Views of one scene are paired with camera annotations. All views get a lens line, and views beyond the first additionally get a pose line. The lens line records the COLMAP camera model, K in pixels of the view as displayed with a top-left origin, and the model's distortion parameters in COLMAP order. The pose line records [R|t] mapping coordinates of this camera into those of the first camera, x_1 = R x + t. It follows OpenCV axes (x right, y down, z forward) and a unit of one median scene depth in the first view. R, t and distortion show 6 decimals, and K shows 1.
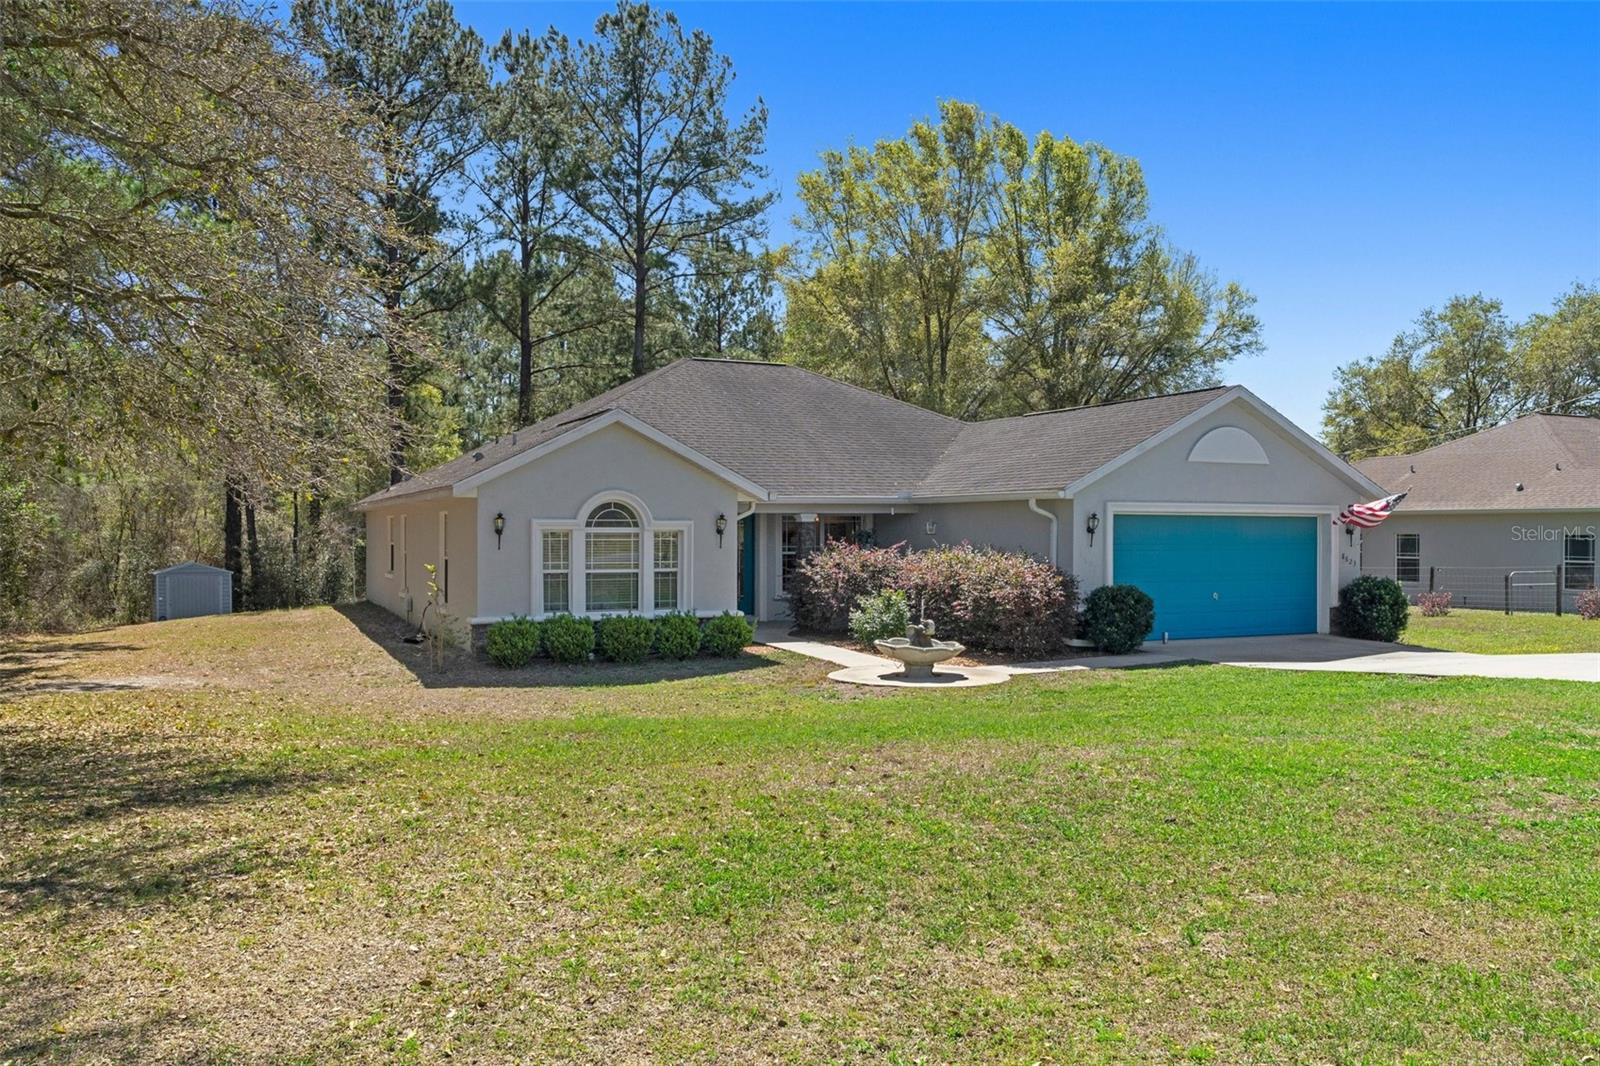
lens RADIAL K [[1228.7, 0, 800.0], [0, 1228.7, 533.0], [0, 0, 1]] dist [-0.004257, -0.001044]
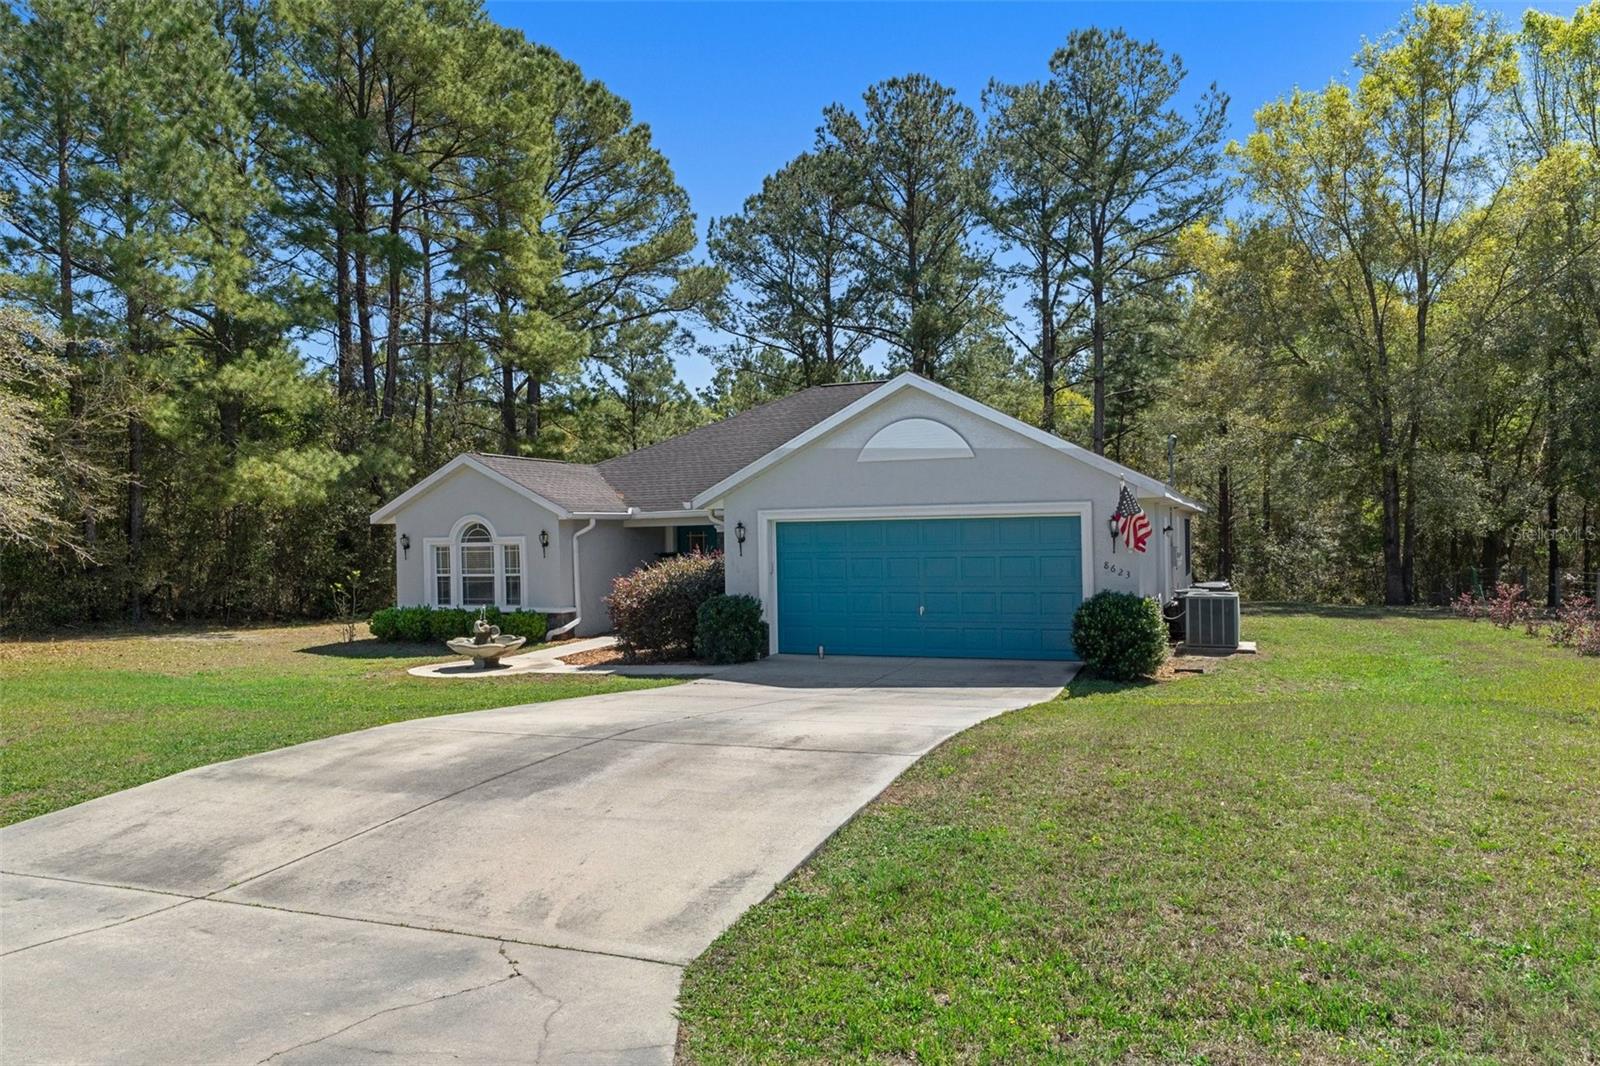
lens RADIAL K [[1093.3, 0, 800.0], [0, 1093.3, 533.0], [0, 0, 1]] dist [-0.007088, -0.001270]
pose [[0.693463, -0.017047, -0.720290, 0.918586], [0.018794, 0.999808, -0.005568, -0.001601], [0.720247, -0.009676, 0.693650, 0.422885]]
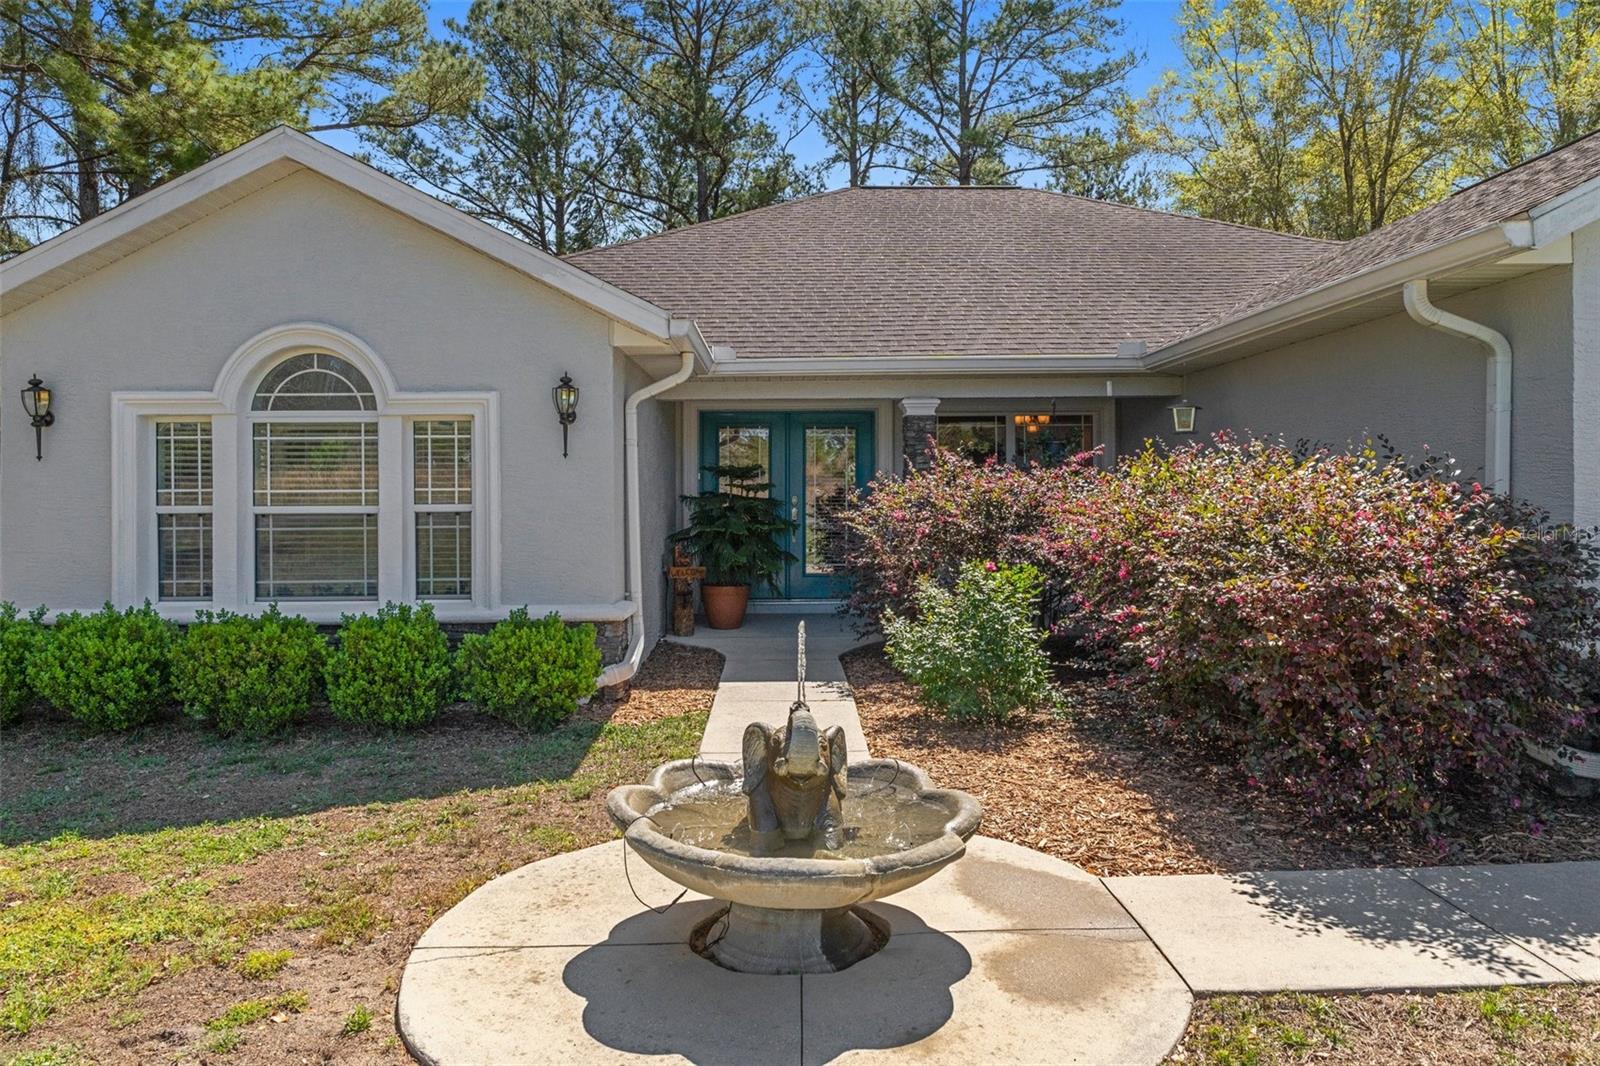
lens RADIAL K [[1090.7, 0, 803.2], [0, 1090.7, 478.4], [0, 0, 1]] dist [0.007997, 0.001916]
pose [[0.916806, -0.011462, -0.399167, 0.160002], [0.005806, 0.999865, -0.015376, 0.026182], [0.399290, 0.011779, 0.916749, 0.696081]]
